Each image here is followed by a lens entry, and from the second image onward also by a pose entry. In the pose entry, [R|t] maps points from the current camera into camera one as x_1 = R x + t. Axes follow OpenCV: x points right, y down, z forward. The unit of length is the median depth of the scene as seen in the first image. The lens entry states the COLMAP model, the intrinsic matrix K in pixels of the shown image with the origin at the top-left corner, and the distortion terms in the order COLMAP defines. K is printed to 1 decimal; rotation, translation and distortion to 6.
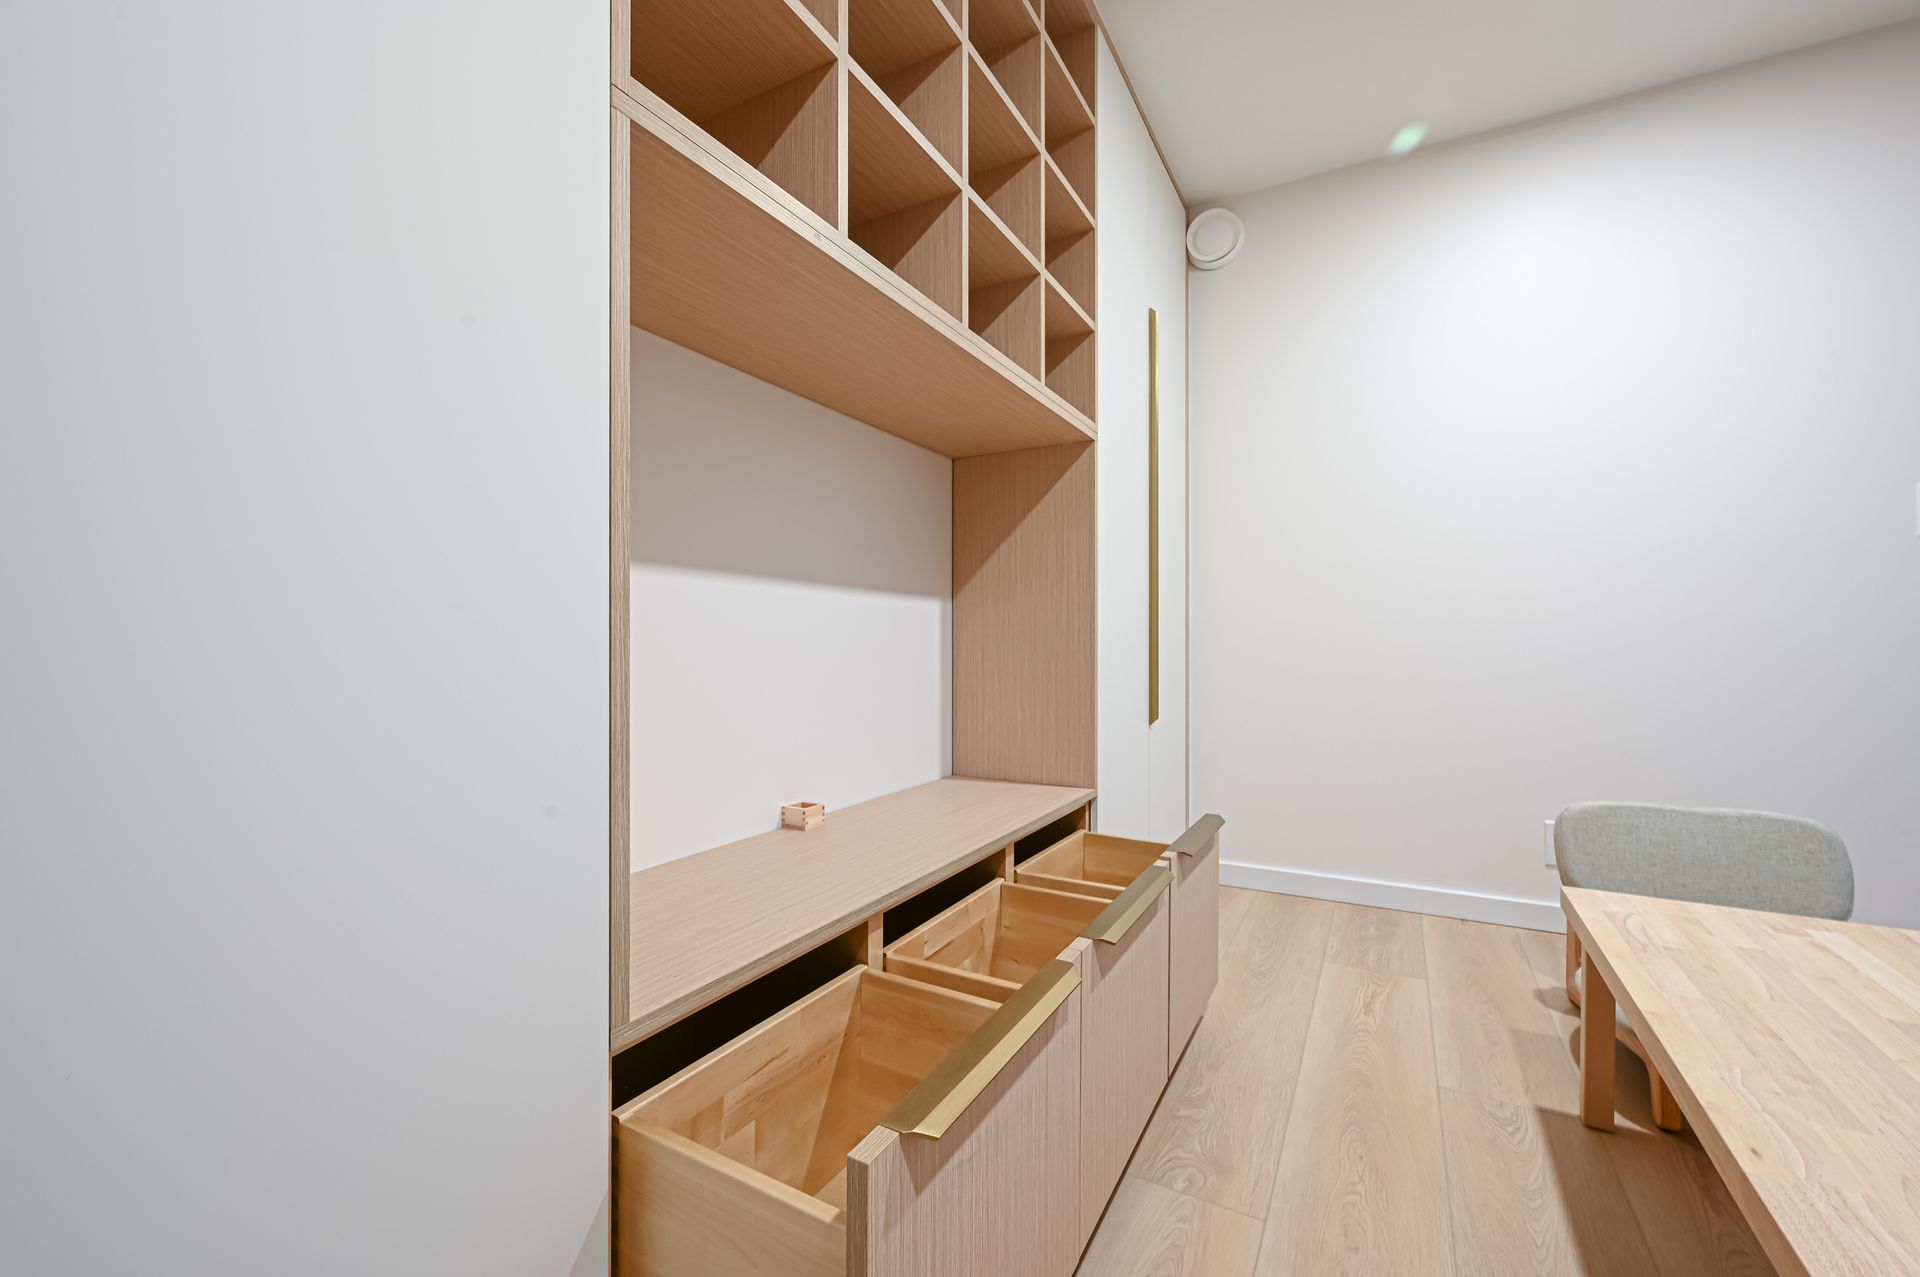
lens RADIAL K [[772.6, 0, 963.9], [0, 772.6, 637.1], [0, 0, 1]] dist [-0.000235, 0.000346]
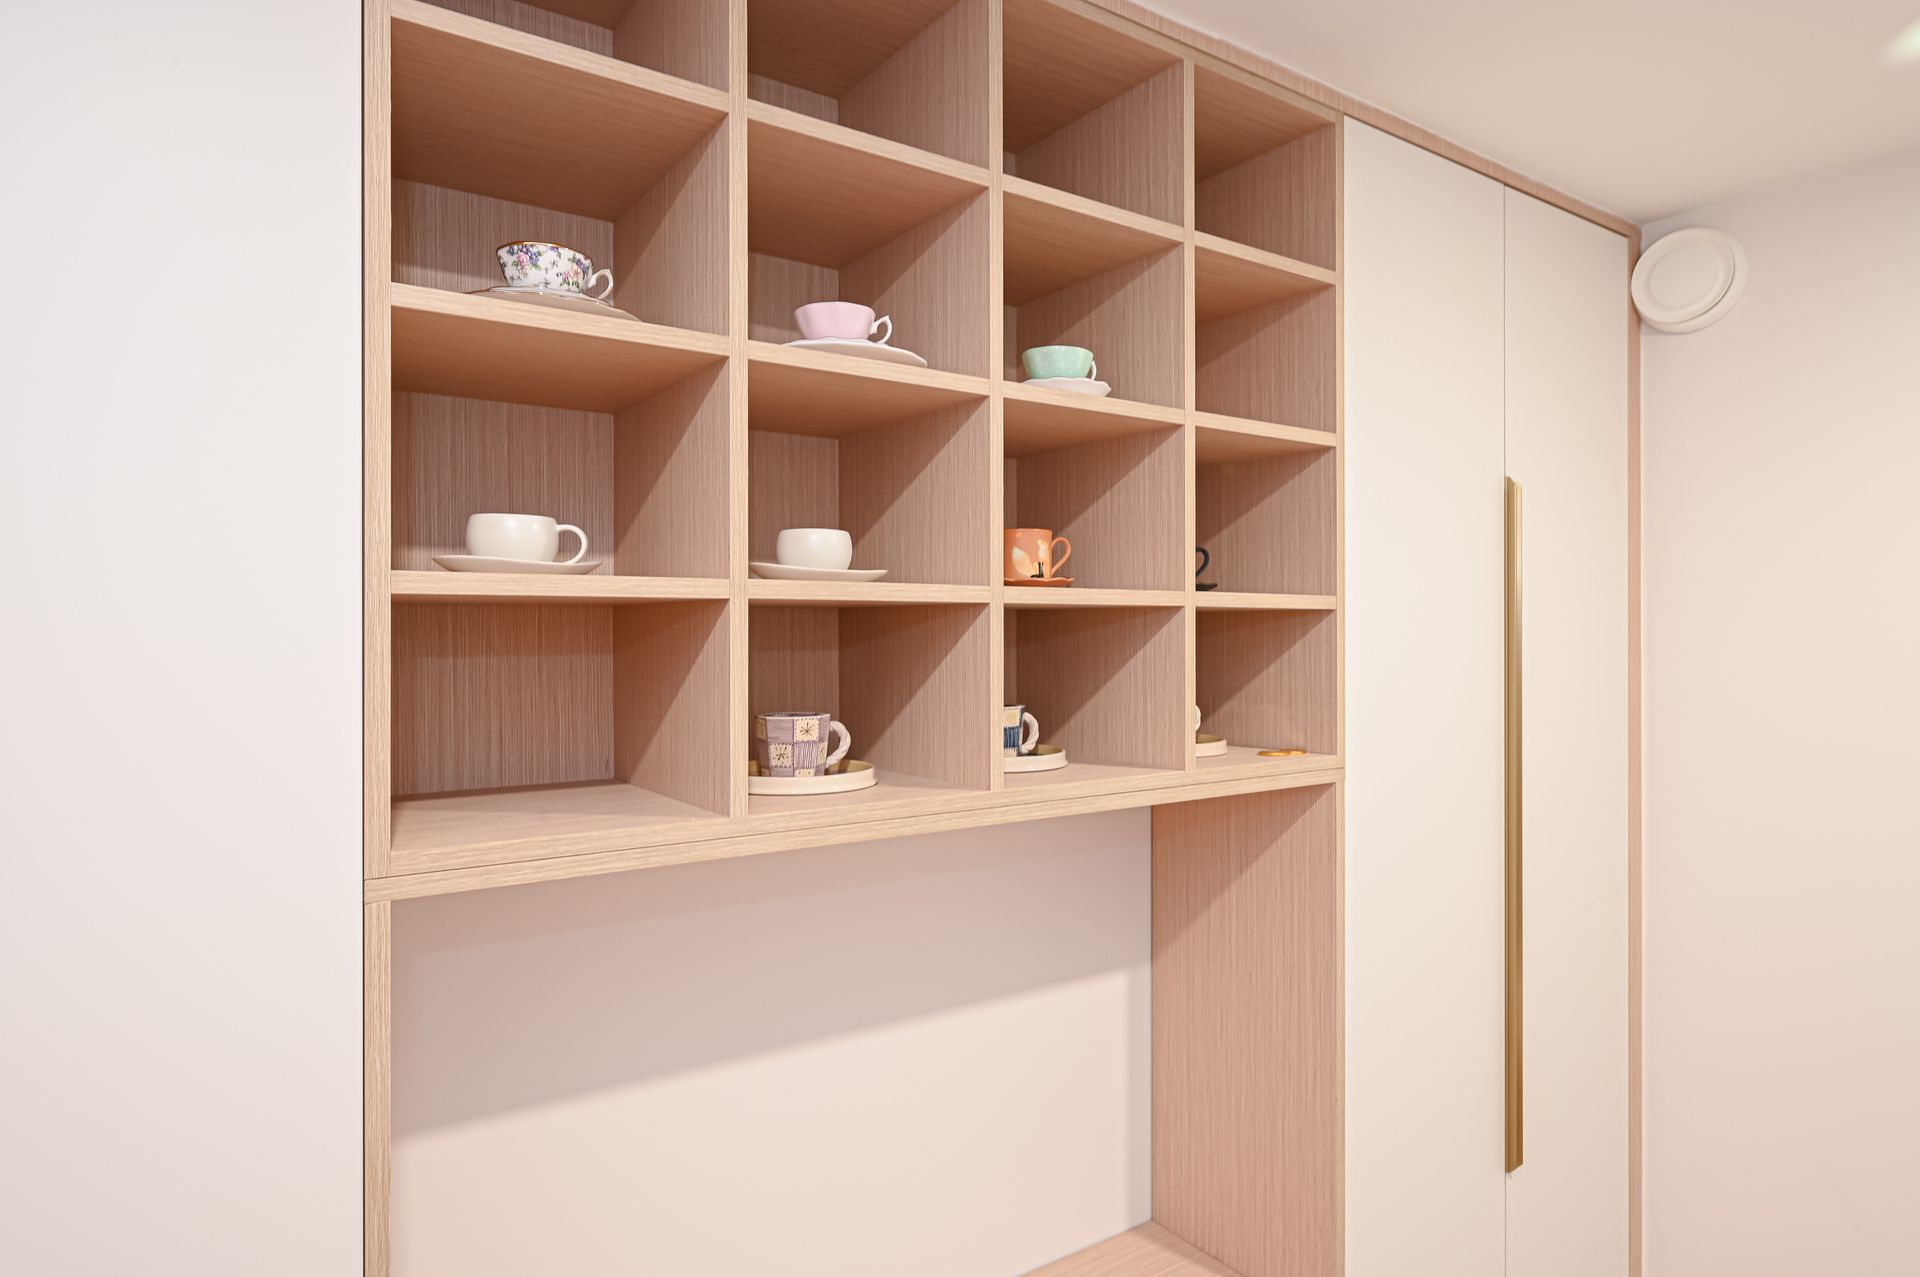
lens RADIAL K [[1145.9, 0, 957.4], [0, 1145.9, 638.1], [0, 0, 1]] dist [0.000719, 0.000874]
pose [[0.906333, 0.002736, -0.422555, 0.421743], [-0.001100, 0.999991, 0.004115, -0.558334], [0.422562, -0.003265, 0.906328, 0.032854]]
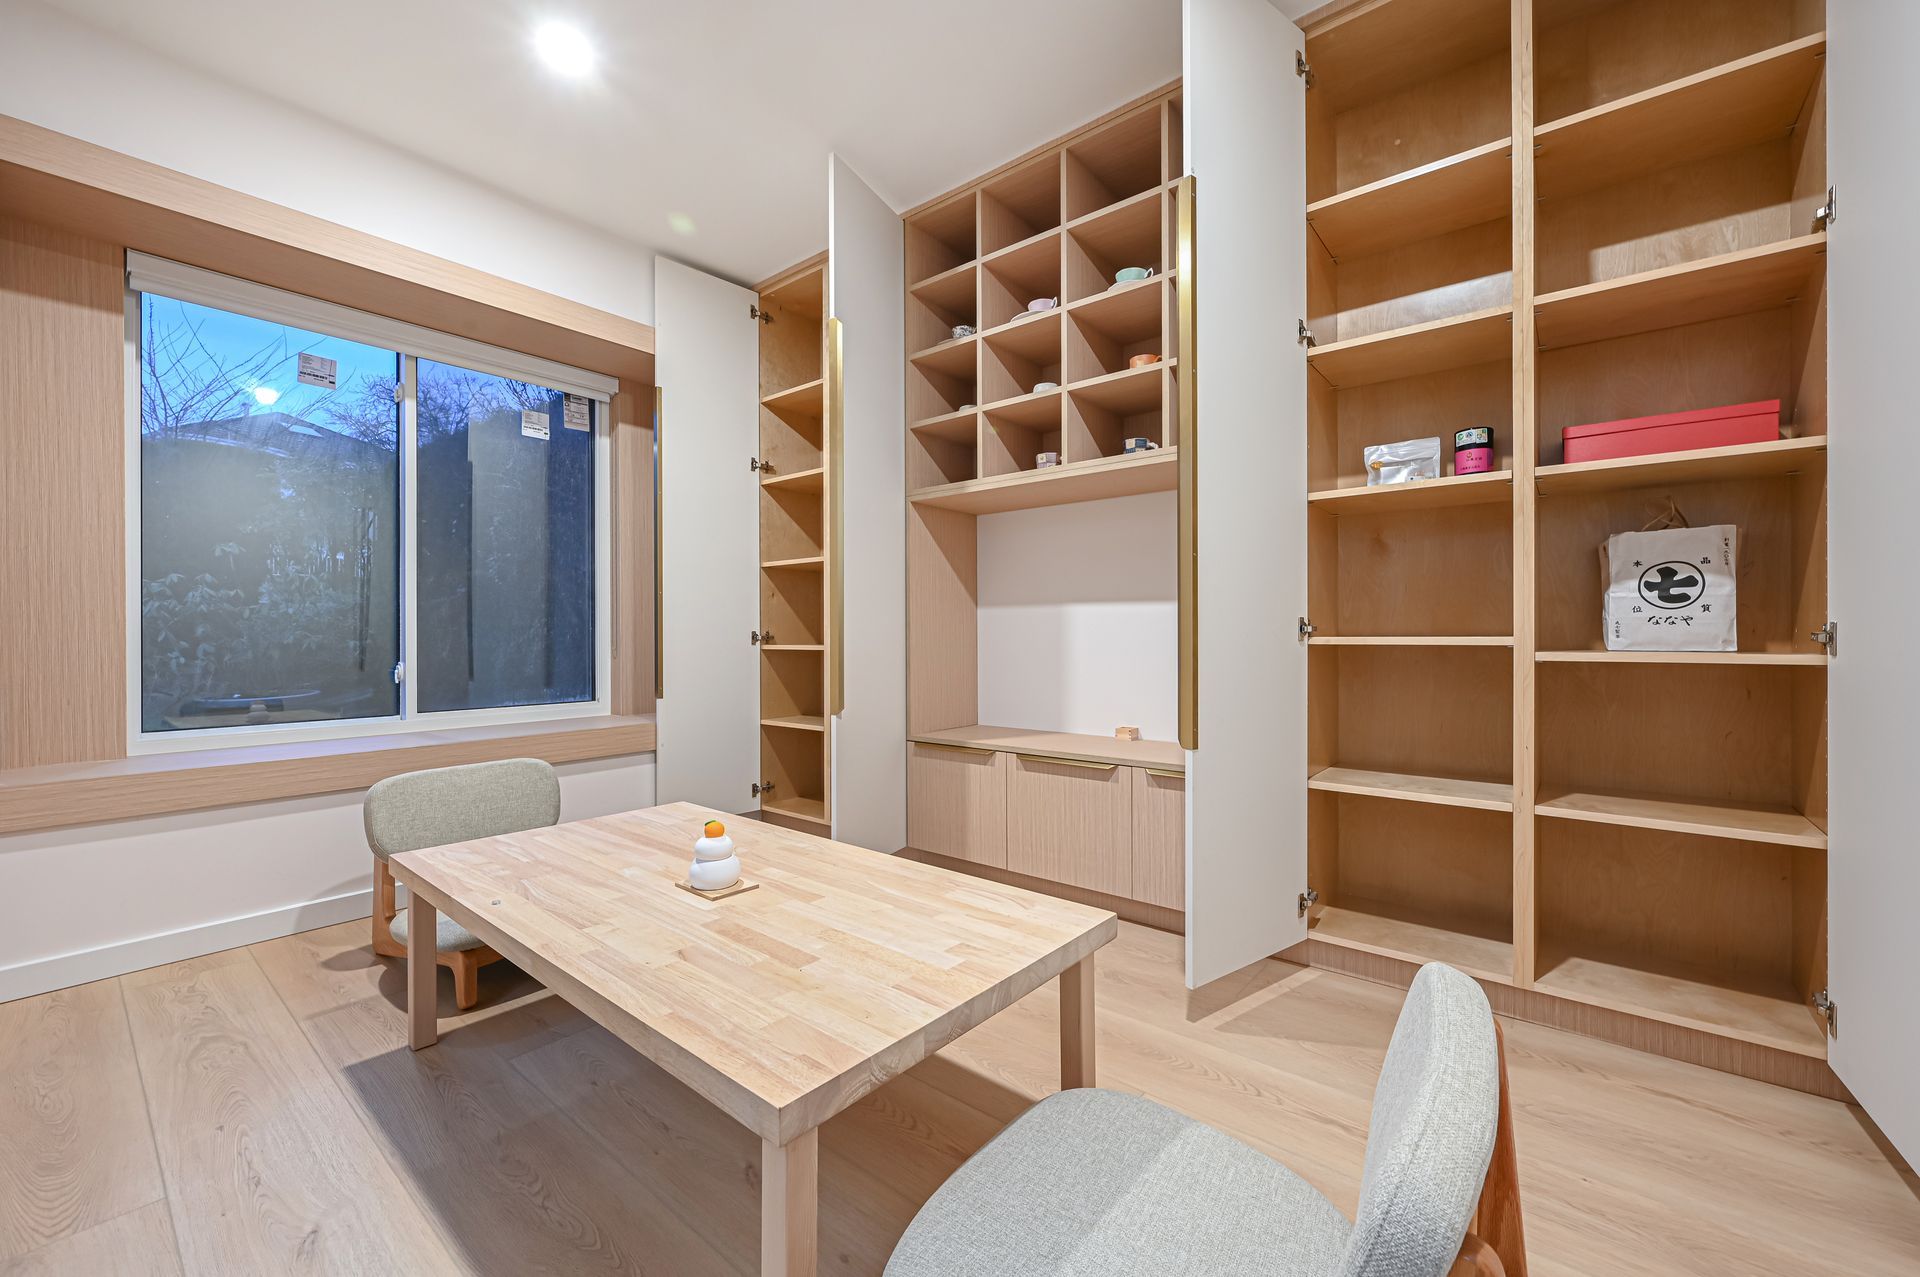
lens RADIAL K [[772.6, 0, 963.9], [0, 772.6, 637.1], [0, 0, 1]] dist [-0.000235, 0.000346]
pose [[-0.182354, 0.004120, -0.983224, 1.903522], [0.009024, 0.999956, 0.002516, 0.003562], [0.983192, -0.008414, -0.182383, 1.135315]]
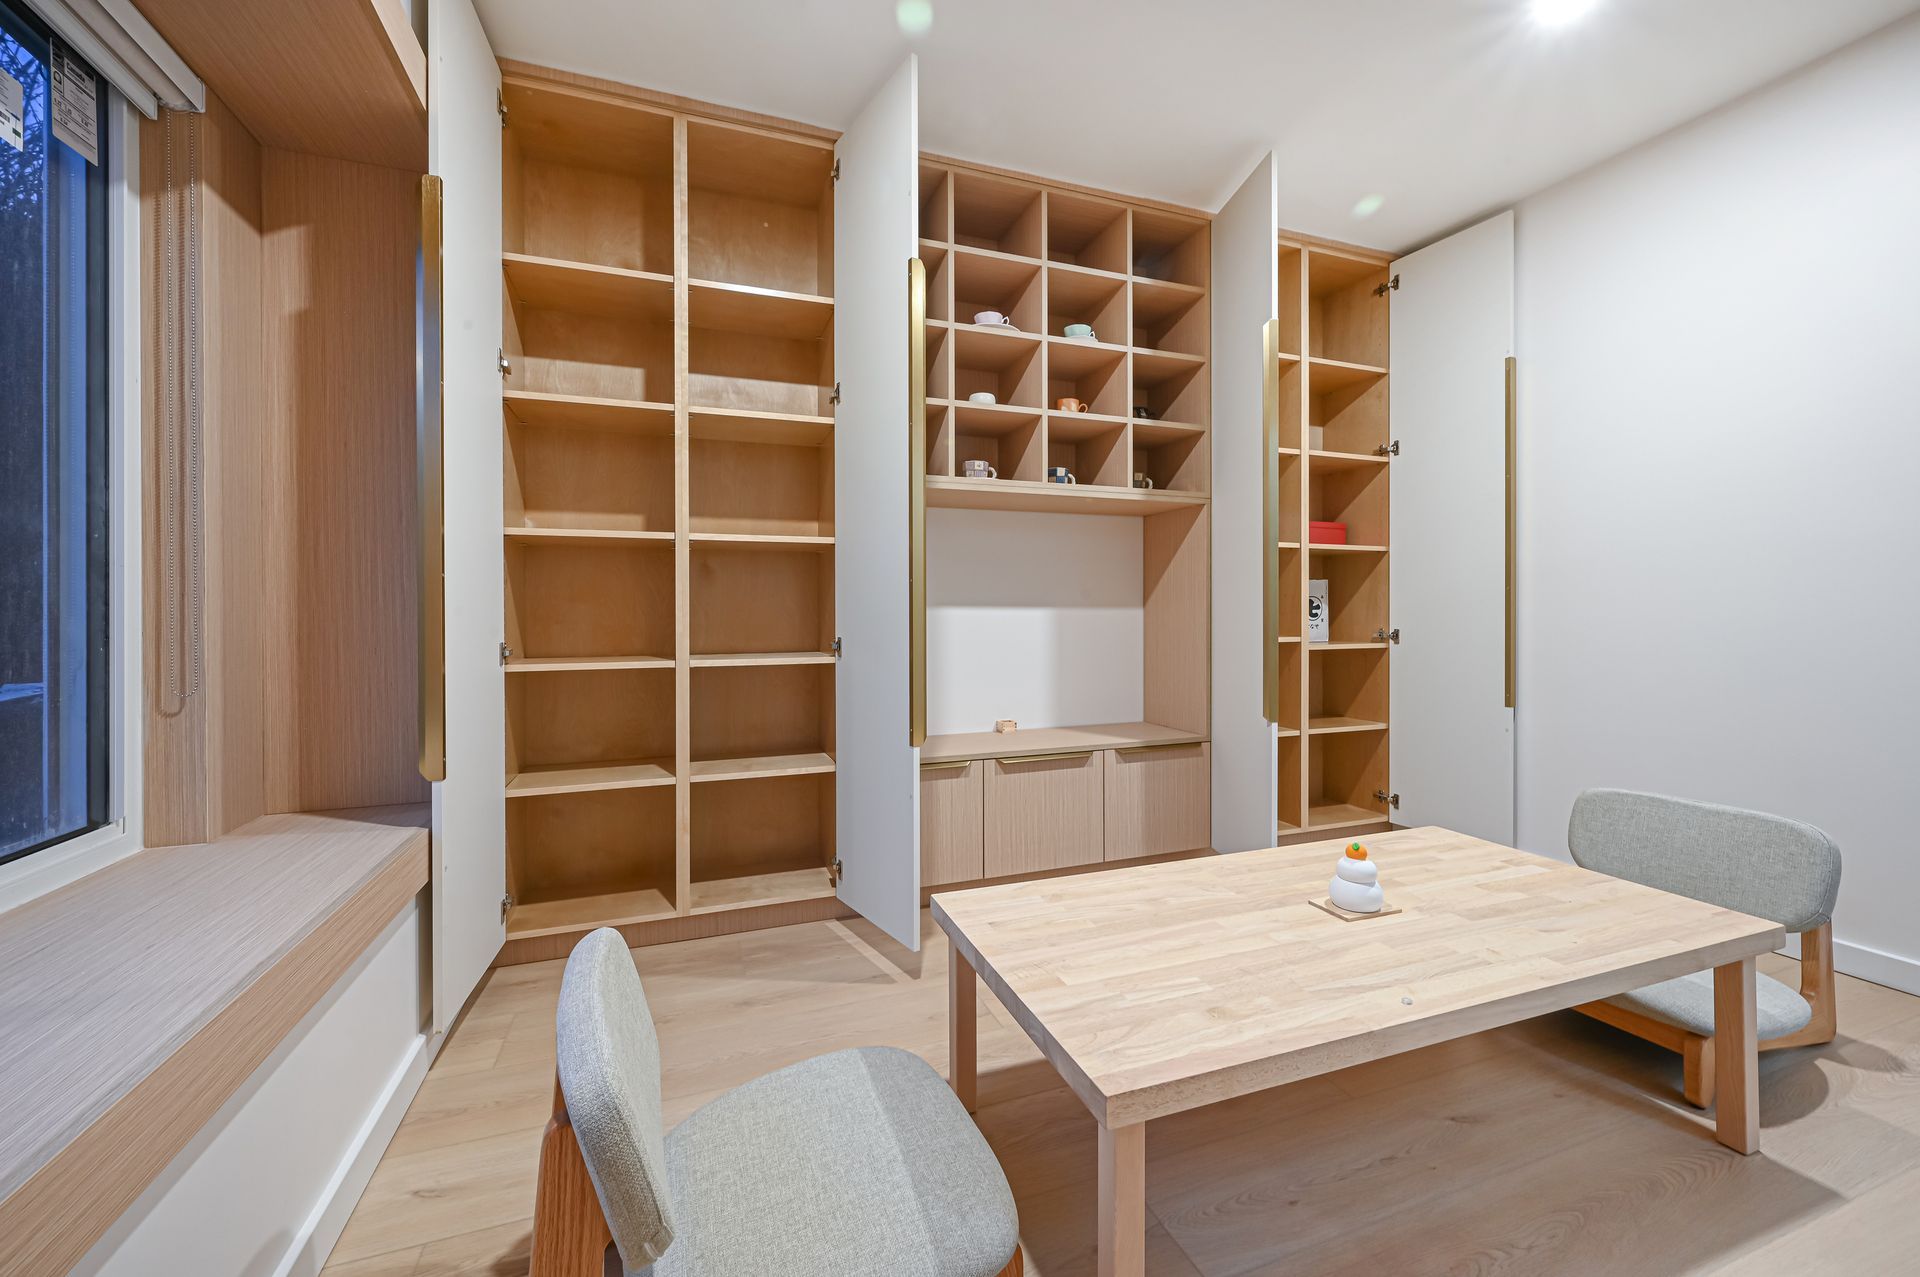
lens RADIAL K [[755.7, 0, 961.9], [0, 755.7, 617.0], [0, 0, 1]] dist [-0.000123, 0.000105]
pose [[0.762591, 0.003388, -0.646872, 1.149828], [-0.000343, 0.999988, 0.004833, -0.072186], [0.646881, -0.003463, 0.762583, -0.663811]]
